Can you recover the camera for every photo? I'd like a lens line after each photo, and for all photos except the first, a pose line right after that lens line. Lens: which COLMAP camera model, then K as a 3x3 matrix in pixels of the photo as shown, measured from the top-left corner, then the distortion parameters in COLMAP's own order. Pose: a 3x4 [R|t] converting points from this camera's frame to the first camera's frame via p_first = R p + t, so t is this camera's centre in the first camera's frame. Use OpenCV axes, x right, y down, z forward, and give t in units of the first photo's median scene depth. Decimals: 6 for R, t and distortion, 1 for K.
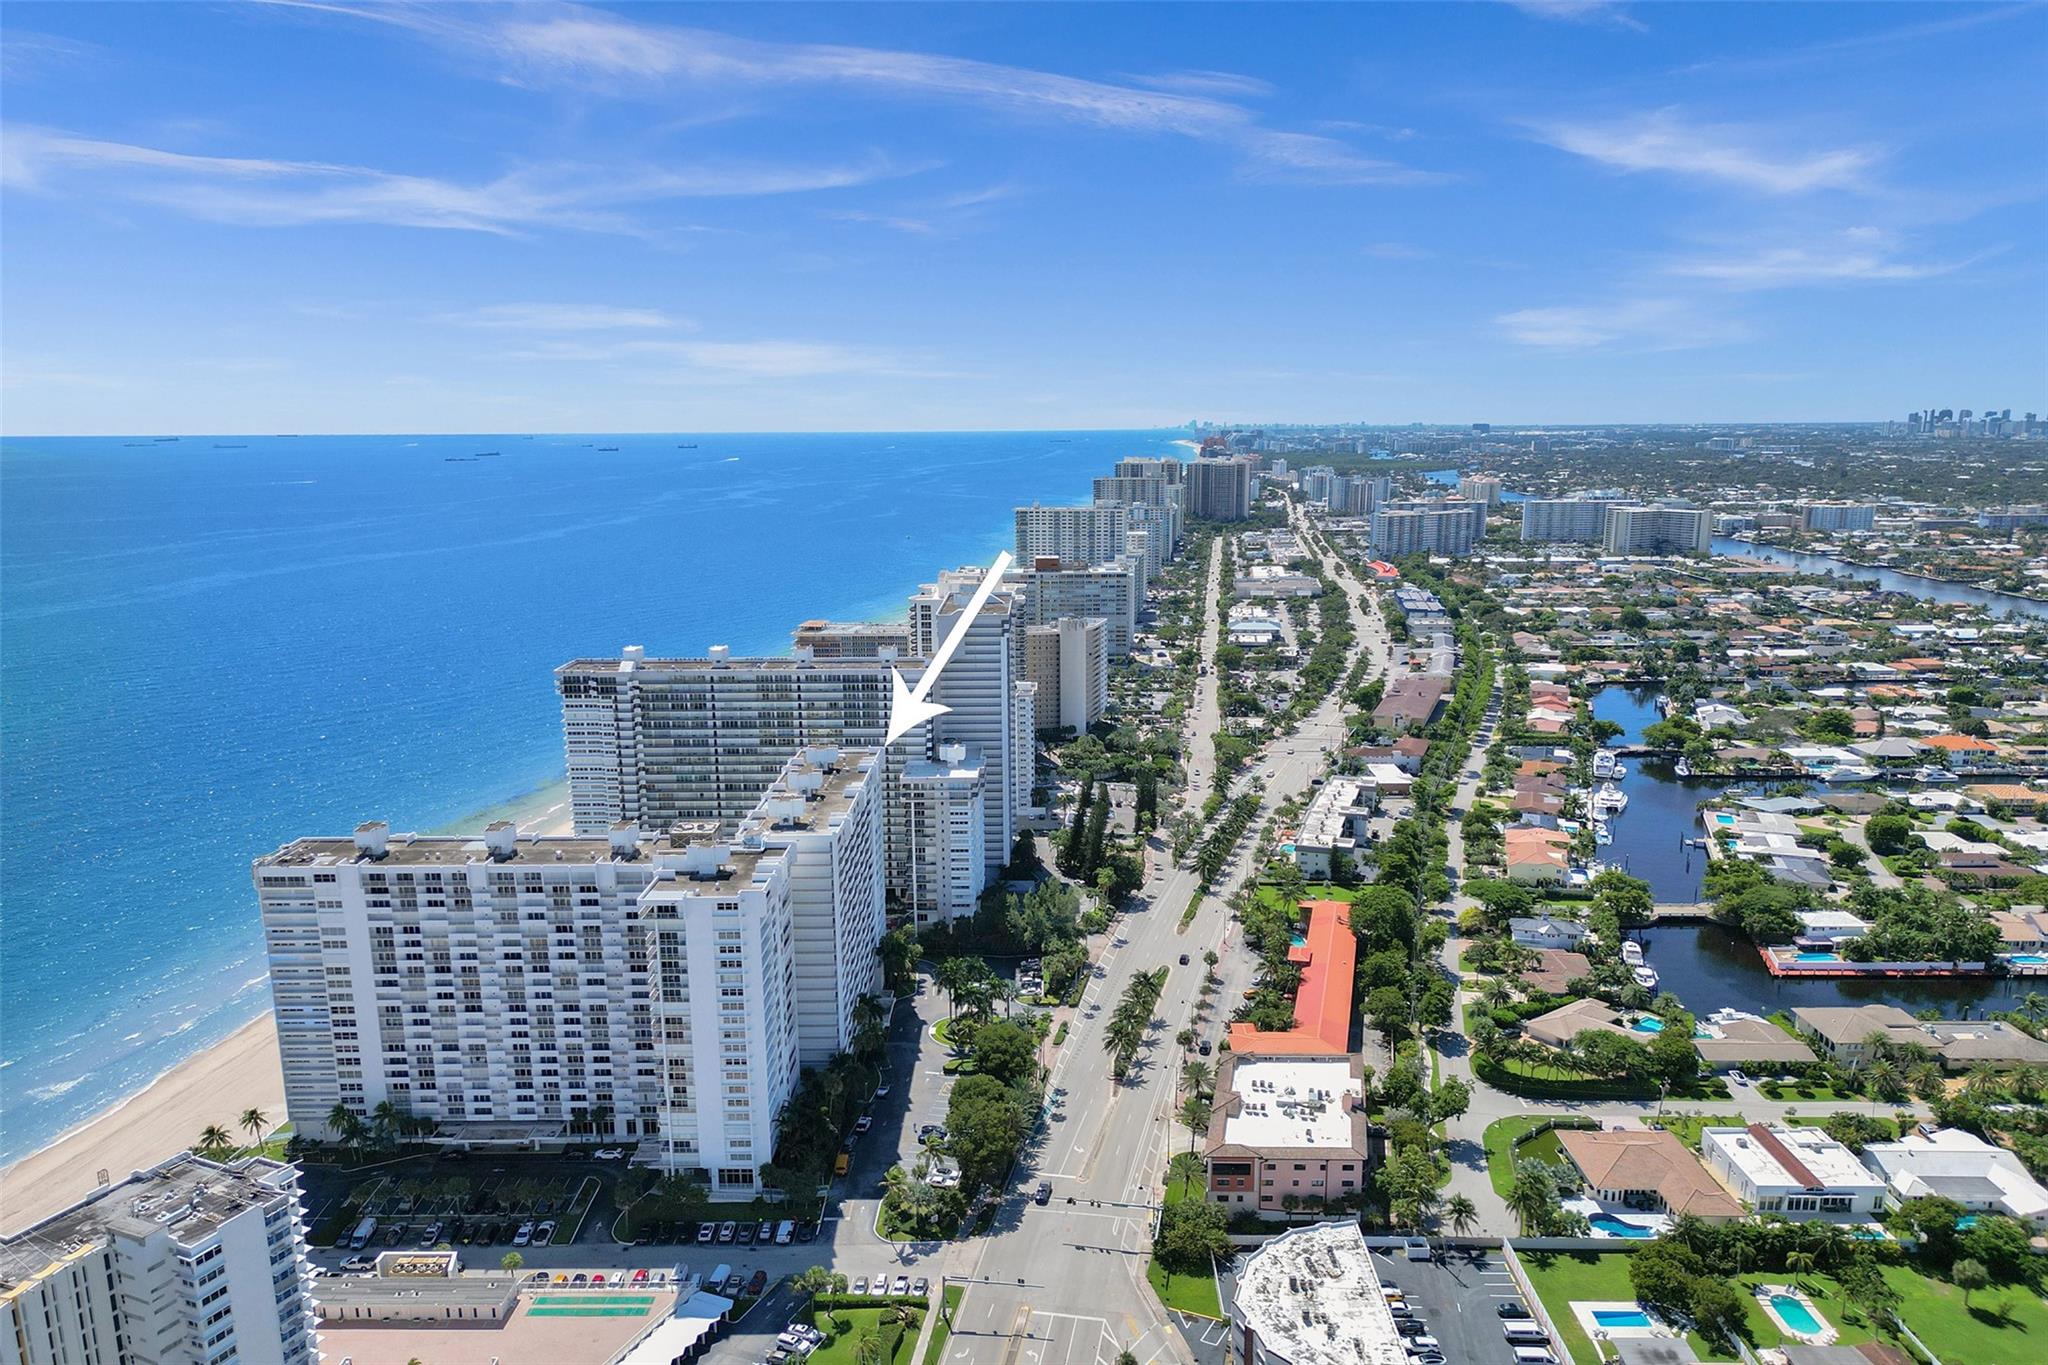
lens RADIAL K [[1462.2, 0, 1024.0], [0, 1462.2, 682.5], [0, 0, 1]] dist [0.079389, -0.097445]
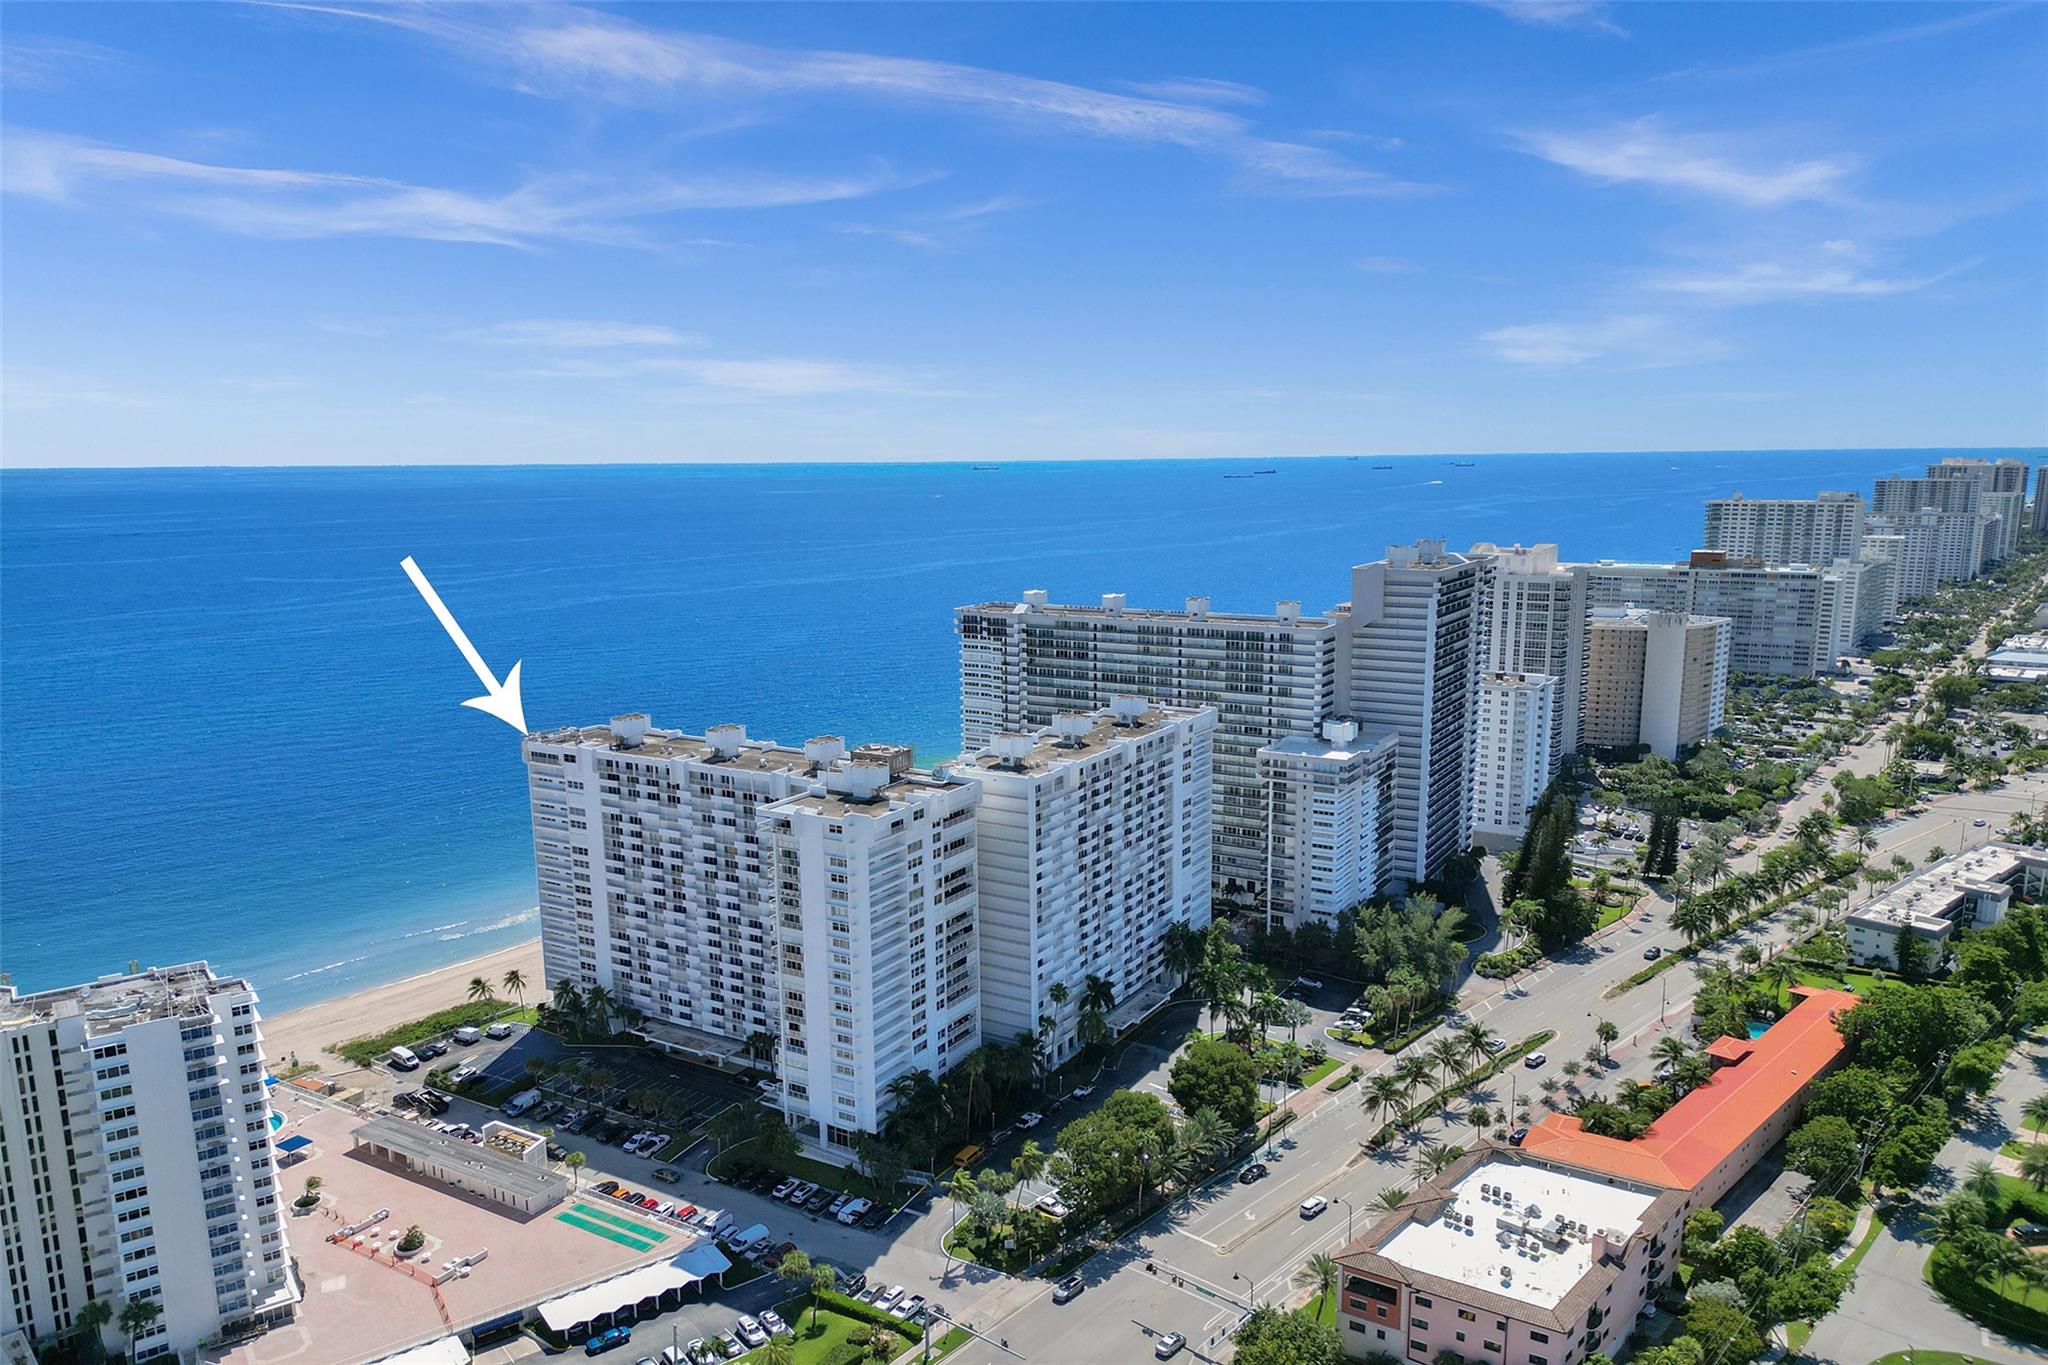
lens RADIAL K [[1462.2, 0, 1024.0], [0, 1462.2, 682.5], [0, 0, 1]] dist [0.079389, -0.097445]
pose [[0.860065, 0.077959, -0.504193, 0.293645], [-0.087644, 0.996142, 0.004520, 0.044204], [0.502600, 0.040302, 0.863579, 0.253760]]
